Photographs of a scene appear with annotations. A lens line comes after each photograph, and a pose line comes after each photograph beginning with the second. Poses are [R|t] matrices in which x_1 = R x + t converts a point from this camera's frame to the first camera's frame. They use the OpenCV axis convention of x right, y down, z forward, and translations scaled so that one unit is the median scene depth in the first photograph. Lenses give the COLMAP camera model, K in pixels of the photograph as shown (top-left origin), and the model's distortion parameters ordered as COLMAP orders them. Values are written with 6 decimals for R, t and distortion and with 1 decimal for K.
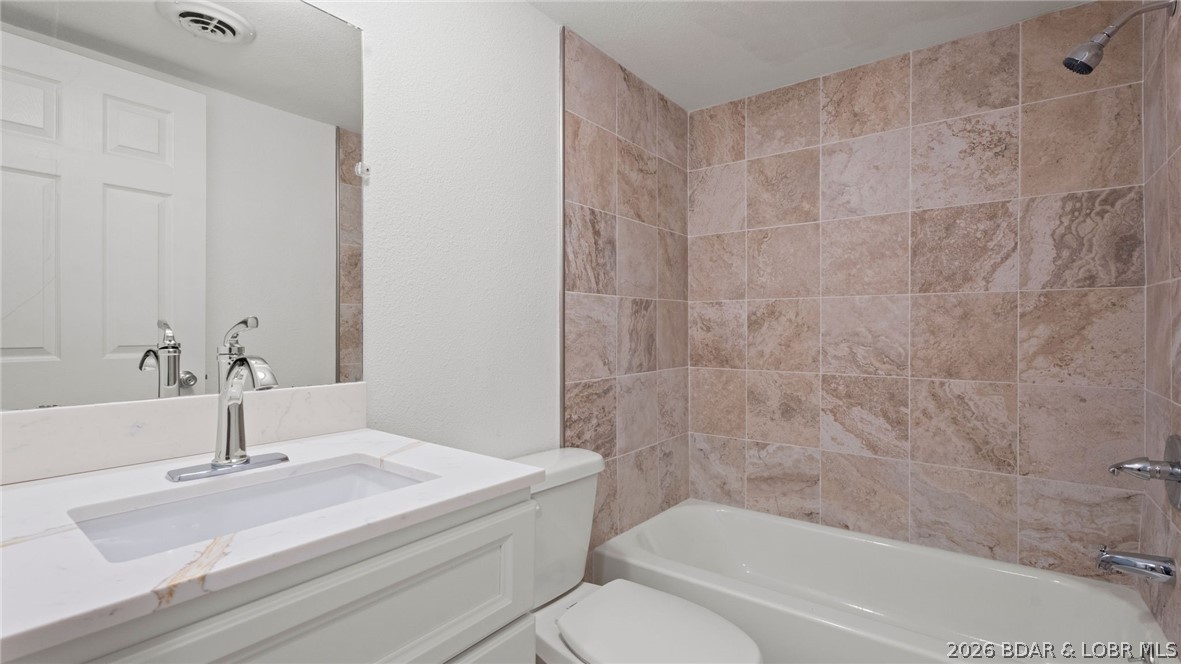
lens RADIAL K [[521.6, 0, 590.2], [0, 521.6, 329.3], [0, 0, 1]] dist [0.000921, 0.001323]
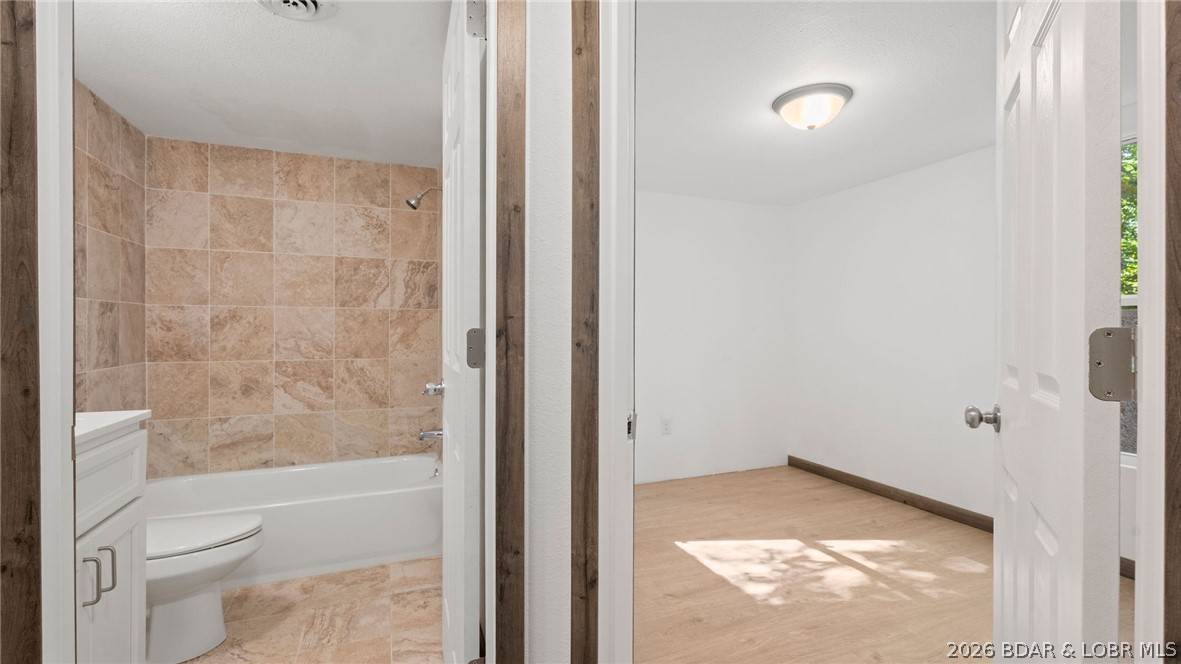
lens RADIAL K [[529.4, 0, 588.6], [0, 529.4, 331.4], [0, 0, 1]] dist [0.001453, 0.000121]
pose [[0.517883, -0.002327, 0.855448, -0.379229], [-0.001075, 0.999994, 0.003371, 0.000216], [-0.855451, -0.002666, 0.517877, -0.519150]]
